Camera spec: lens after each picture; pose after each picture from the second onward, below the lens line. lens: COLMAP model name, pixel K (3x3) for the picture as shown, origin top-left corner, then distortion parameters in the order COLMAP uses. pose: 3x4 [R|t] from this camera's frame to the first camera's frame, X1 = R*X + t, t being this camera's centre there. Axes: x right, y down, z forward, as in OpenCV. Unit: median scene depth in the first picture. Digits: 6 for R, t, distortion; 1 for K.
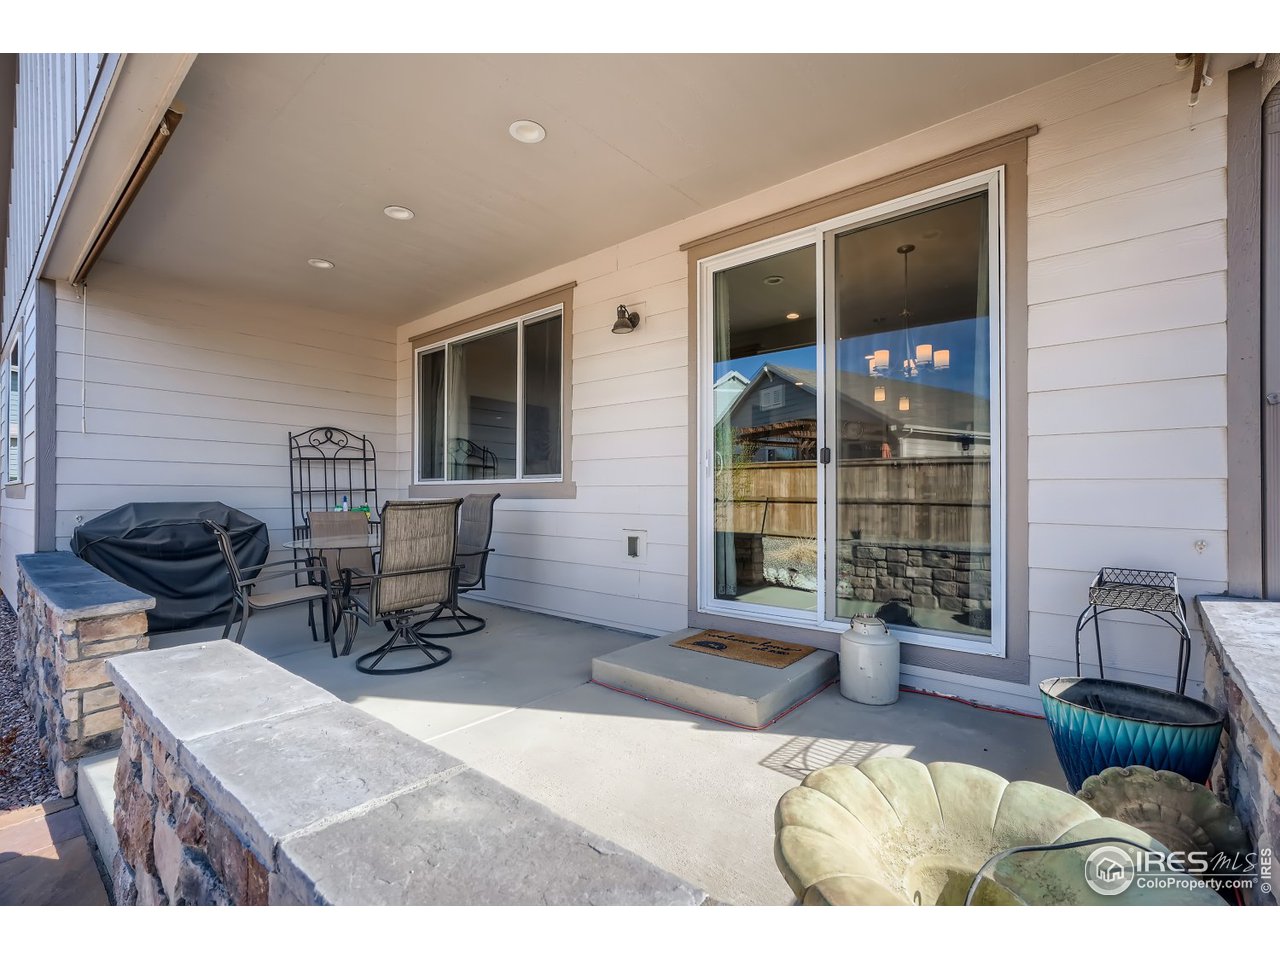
lens RADIAL K [[594.7, 0, 633.6], [0, 594.7, 493.5], [0, 0, 1]] dist [-0.023854, 0.017370]
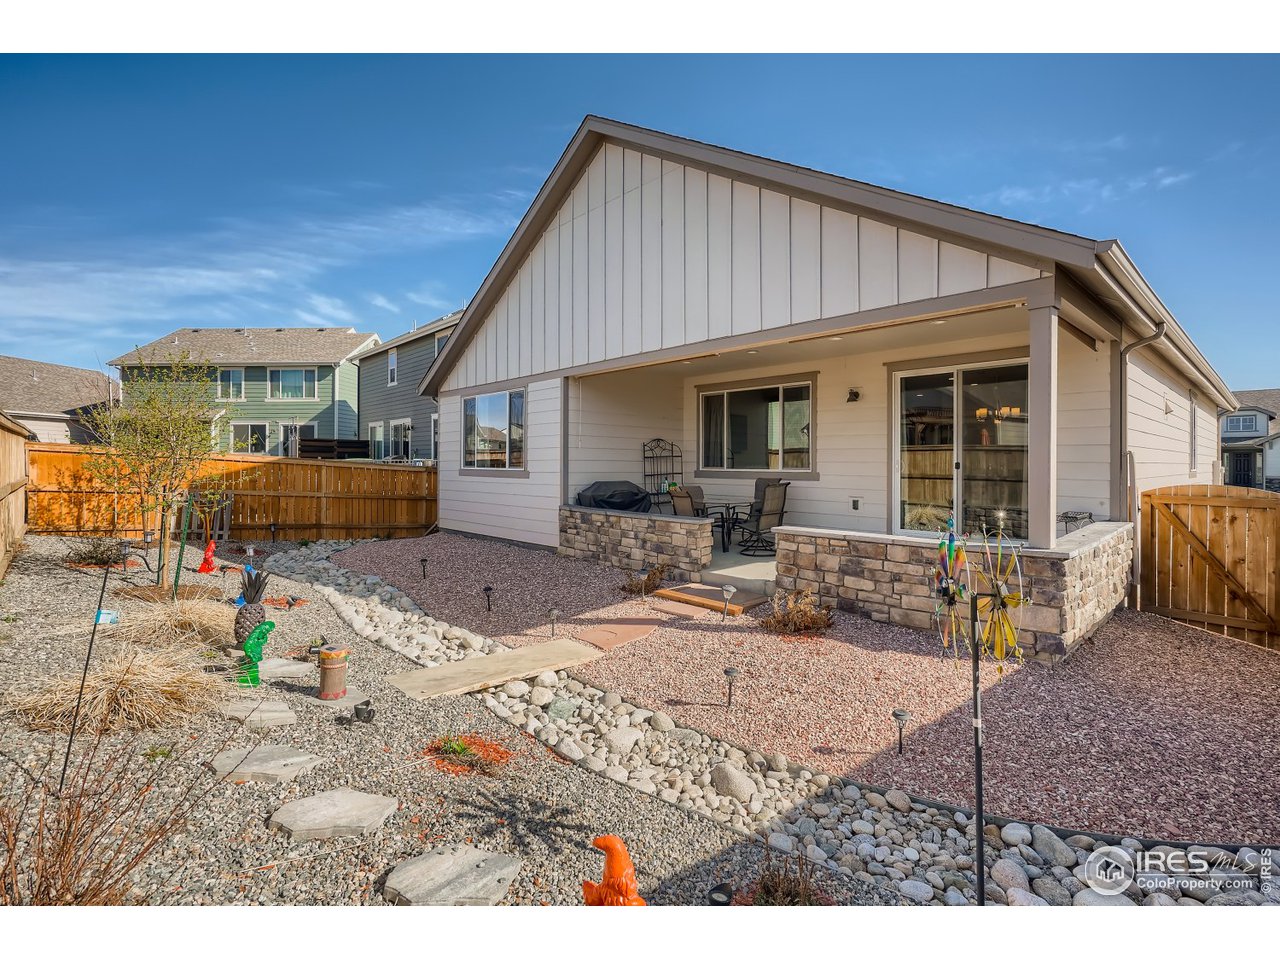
lens RADIAL K [[602.8, 0, 636.4], [0, 602.8, 464.1], [0, 0, 1]] dist [0.000014, 0.017266]
pose [[0.992865, 0.003513, -0.119189, -0.453131], [-0.003212, 0.999991, 0.002719, -0.050150], [0.119197, -0.002317, 0.992868, -1.054404]]
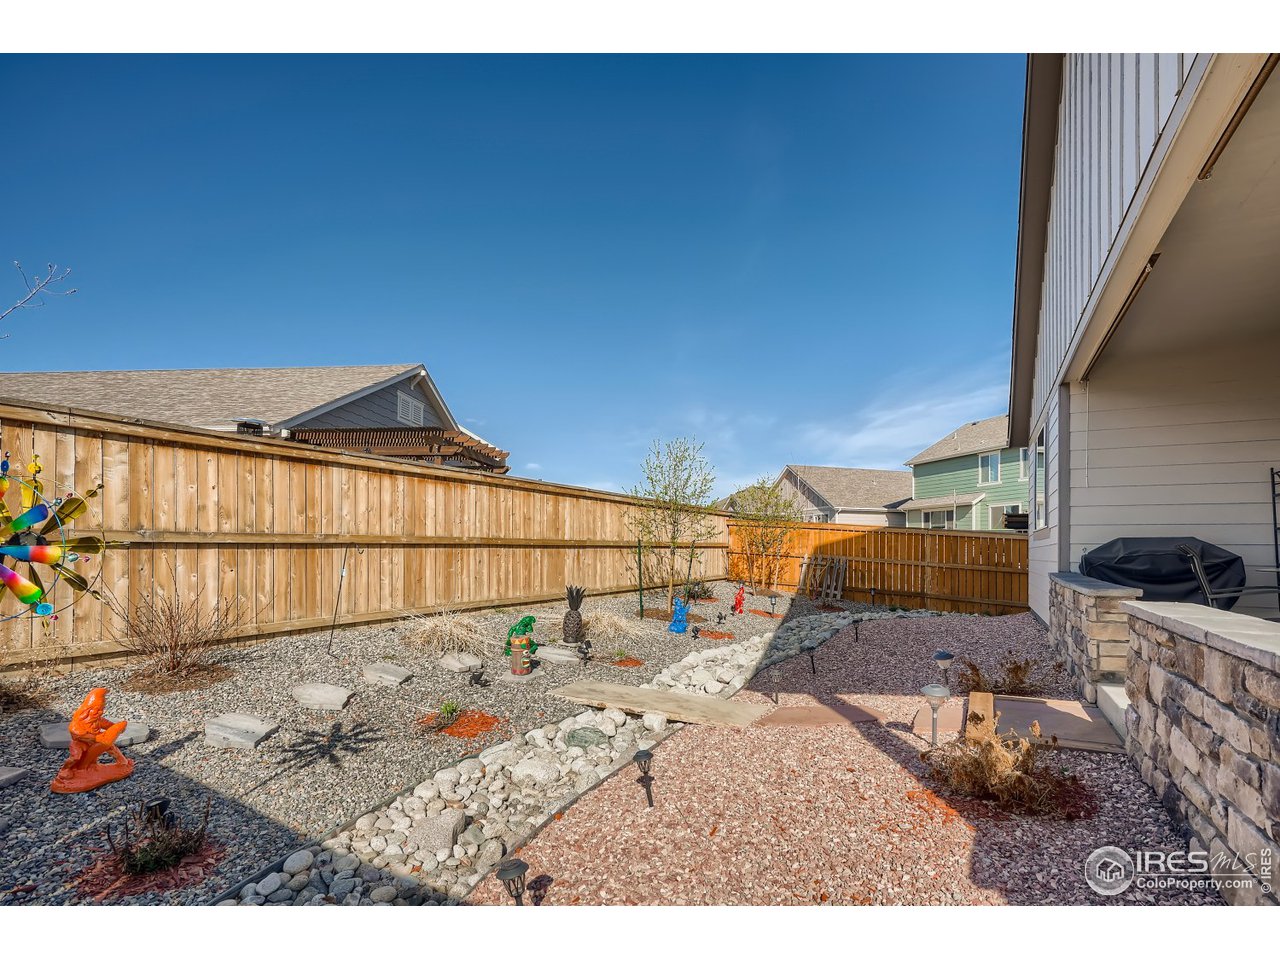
lens RADIAL K [[617.9, 0, 666.8], [0, 617.9, 544.0], [0, 0, 1]] dist [0.003023, 0.001511]
pose [[0.244783, -0.008669, -0.969539, 0.218875], [-0.004292, 0.999941, -0.010024, 0.046377], [0.969568, 0.006615, 0.244732, -0.291537]]
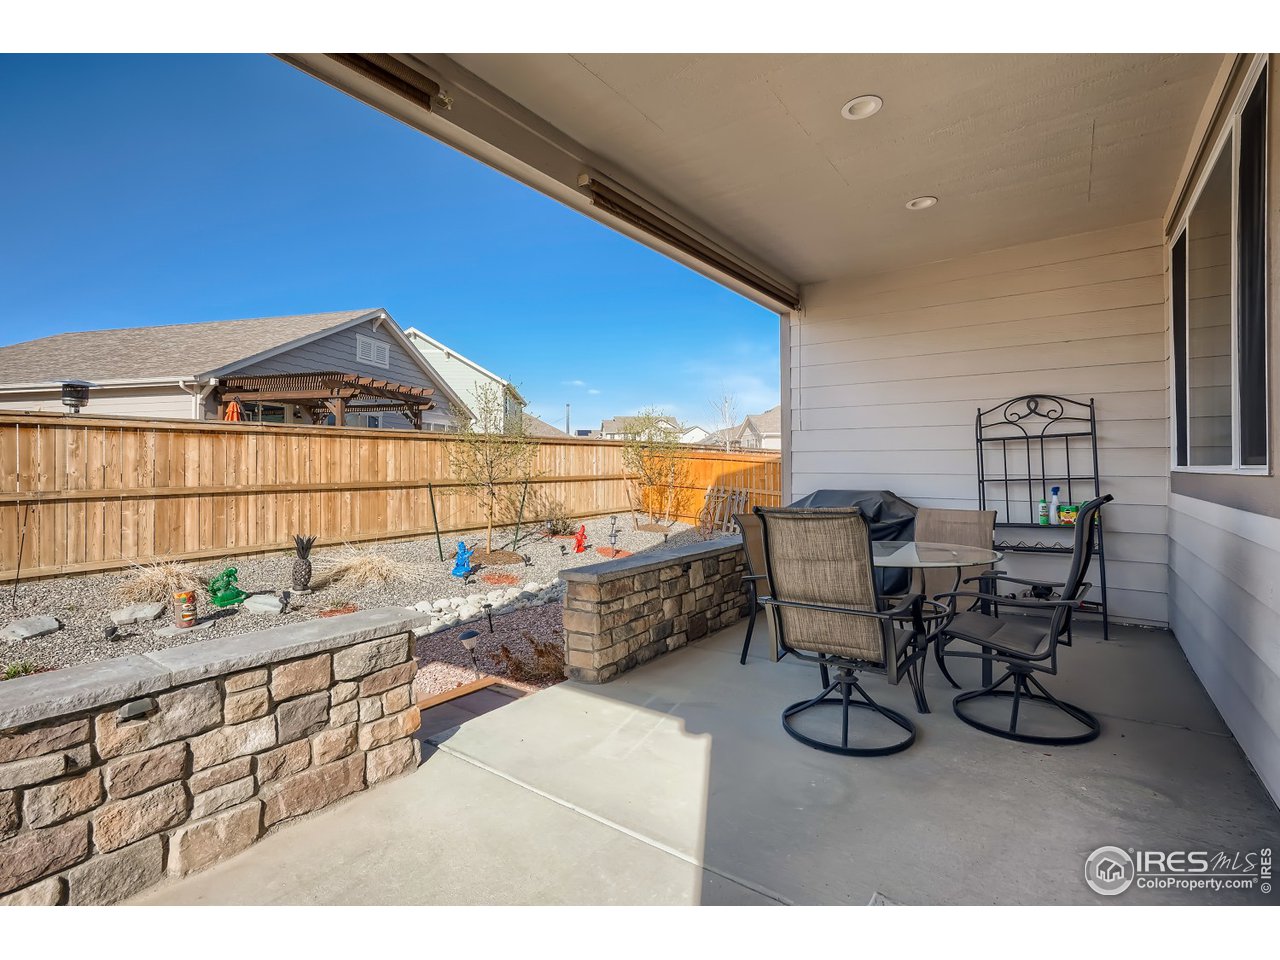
lens RADIAL K [[602.8, 0, 636.4], [0, 602.8, 464.1], [0, 0, 1]] dist [0.000014, 0.017266]
pose [[0.069577, -0.003443, -0.997571, 0.270236], [0.006156, 0.999976, -0.003022, -0.031544], [0.997558, -0.005931, 0.069596, 0.556340]]
